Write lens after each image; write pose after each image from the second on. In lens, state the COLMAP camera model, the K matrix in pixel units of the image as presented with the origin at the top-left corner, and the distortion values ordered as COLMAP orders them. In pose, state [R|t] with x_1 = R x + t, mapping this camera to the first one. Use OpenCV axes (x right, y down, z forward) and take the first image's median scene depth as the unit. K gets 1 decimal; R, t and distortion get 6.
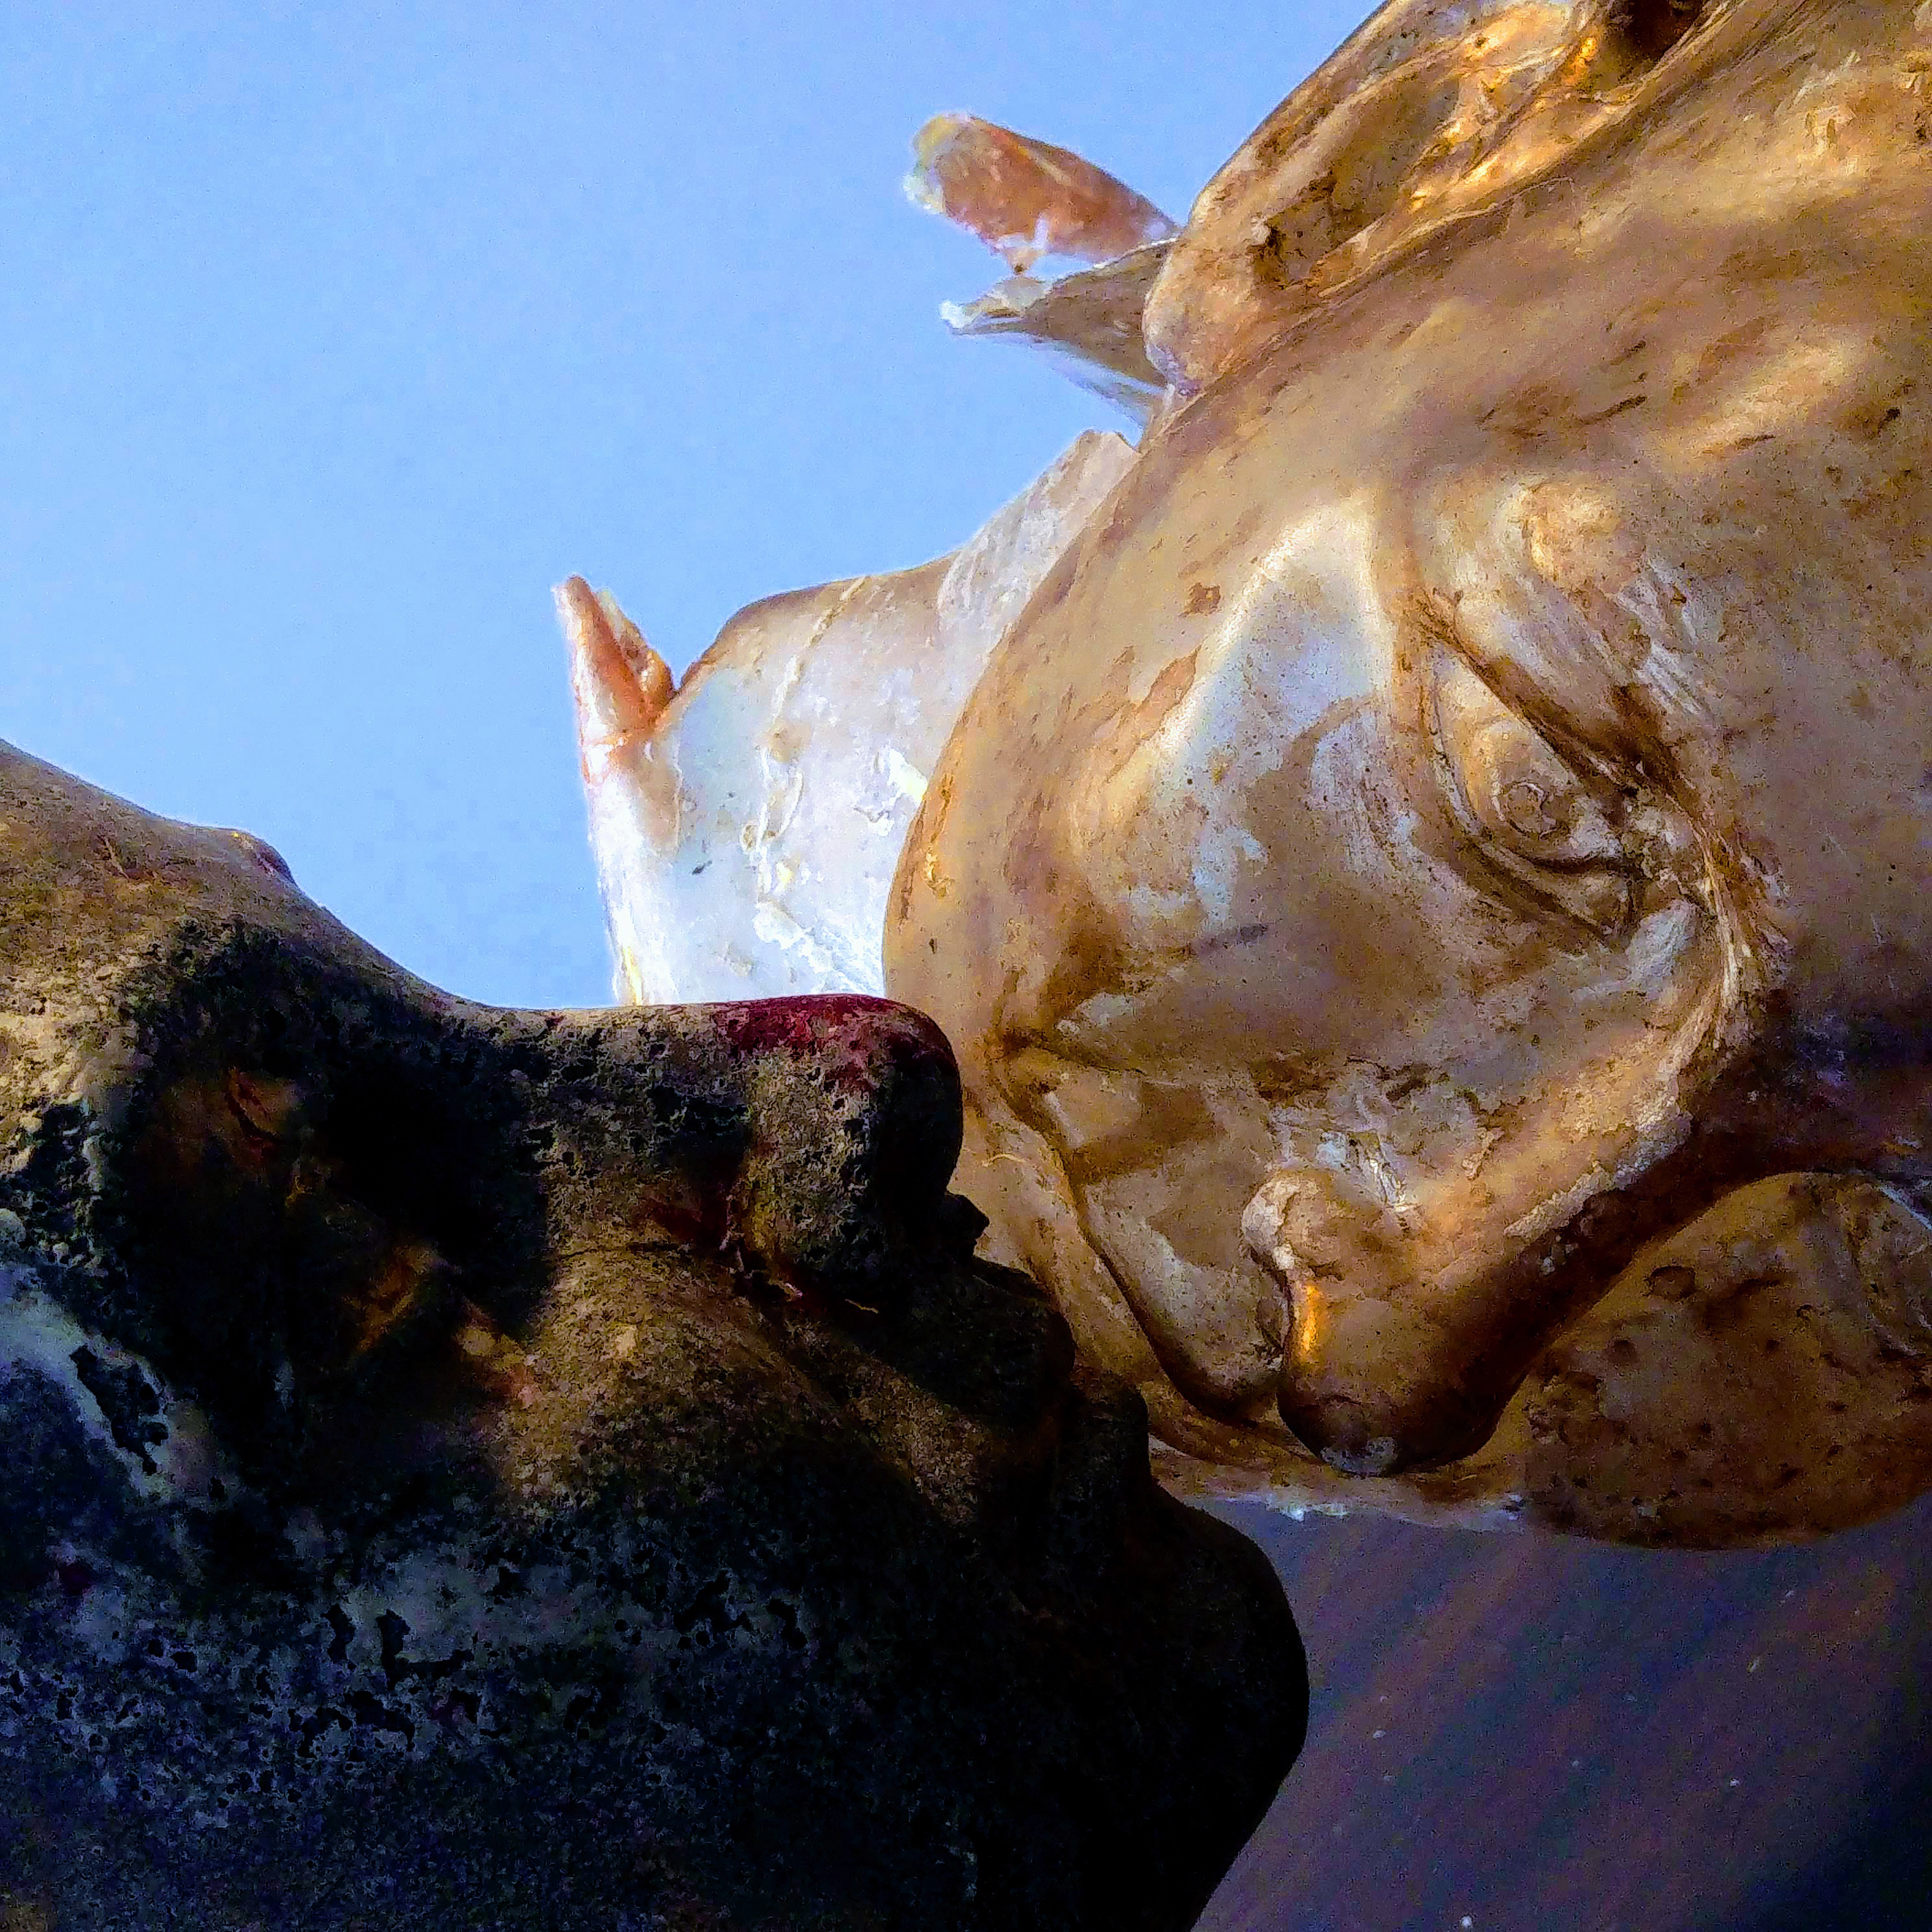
lens RADIAL K [[4753.4, 0, 962.8], [0, 4753.4, 954.3], [0, 0, 1]] dist [0.062011, 0.000000]
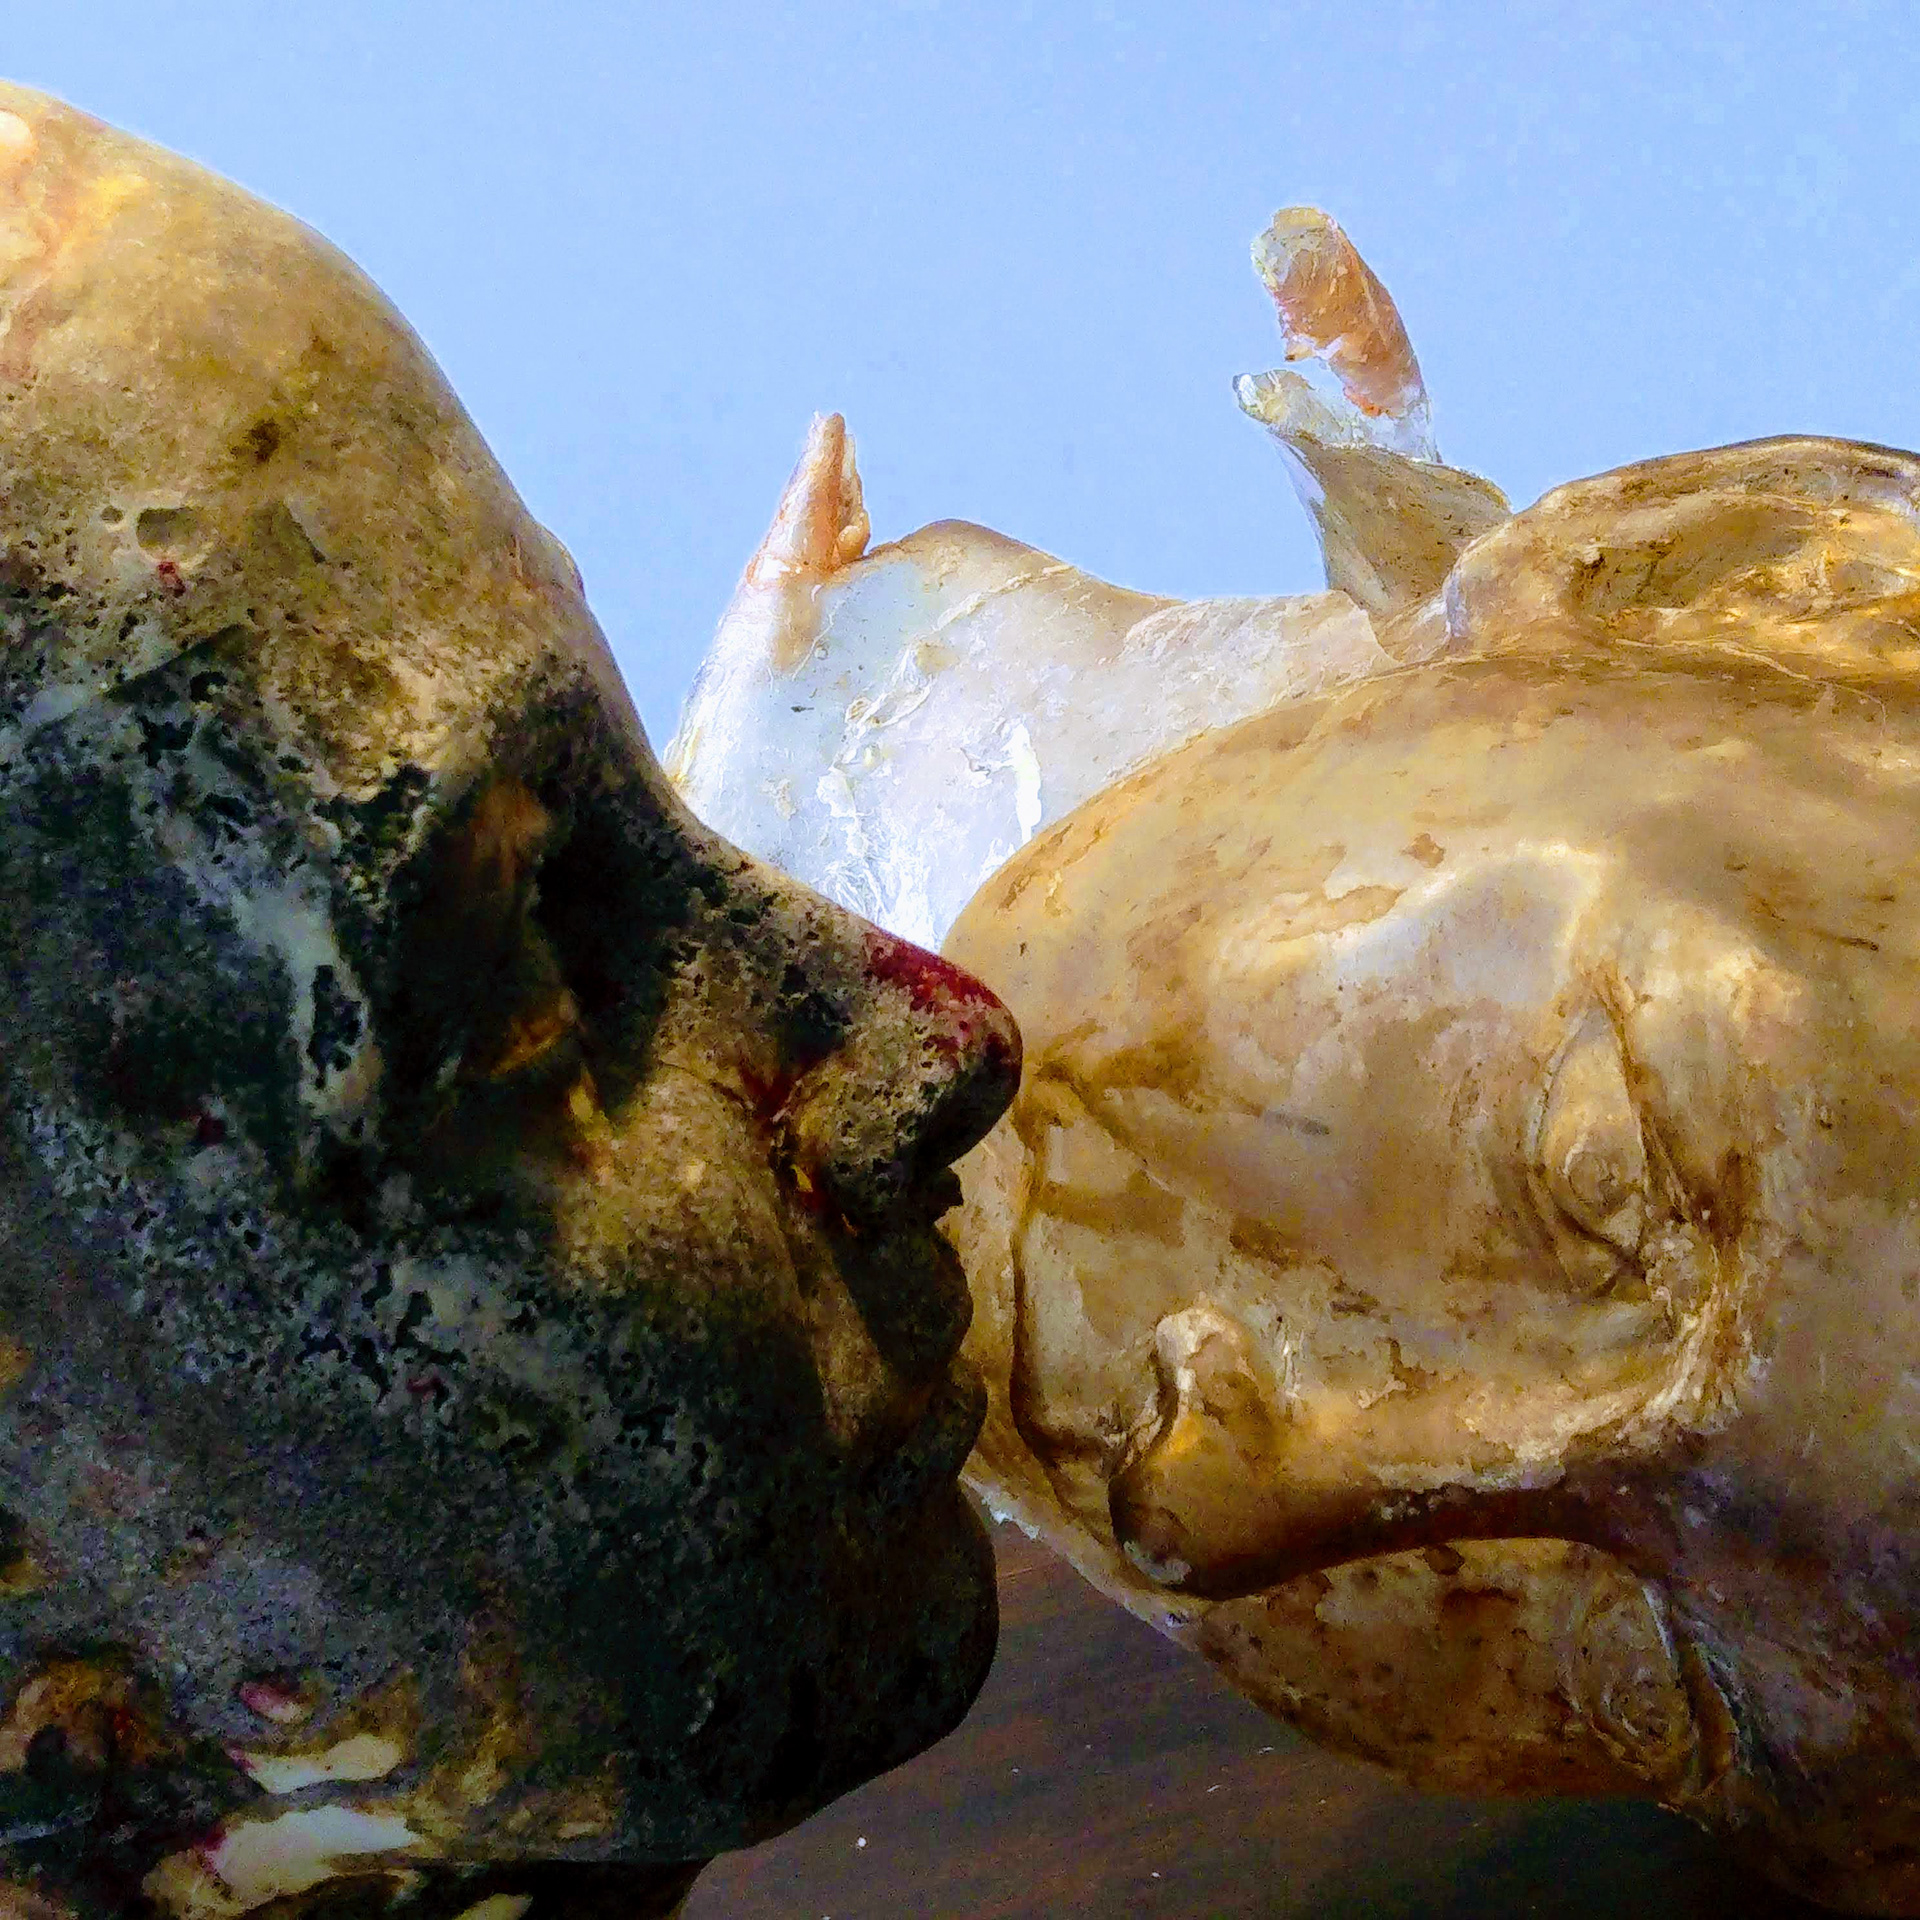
lens RADIAL K [[4723.8, 0, 957.2], [0, 4723.8, 969.2], [0, 0, 1]] dist [0.062011, 0.000000]
pose [[0.839924, 0.518619, 0.159883, -0.214237], [-0.529872, 0.847354, 0.035013, -0.031271], [-0.117319, -0.114126, 0.986515, -0.109788]]
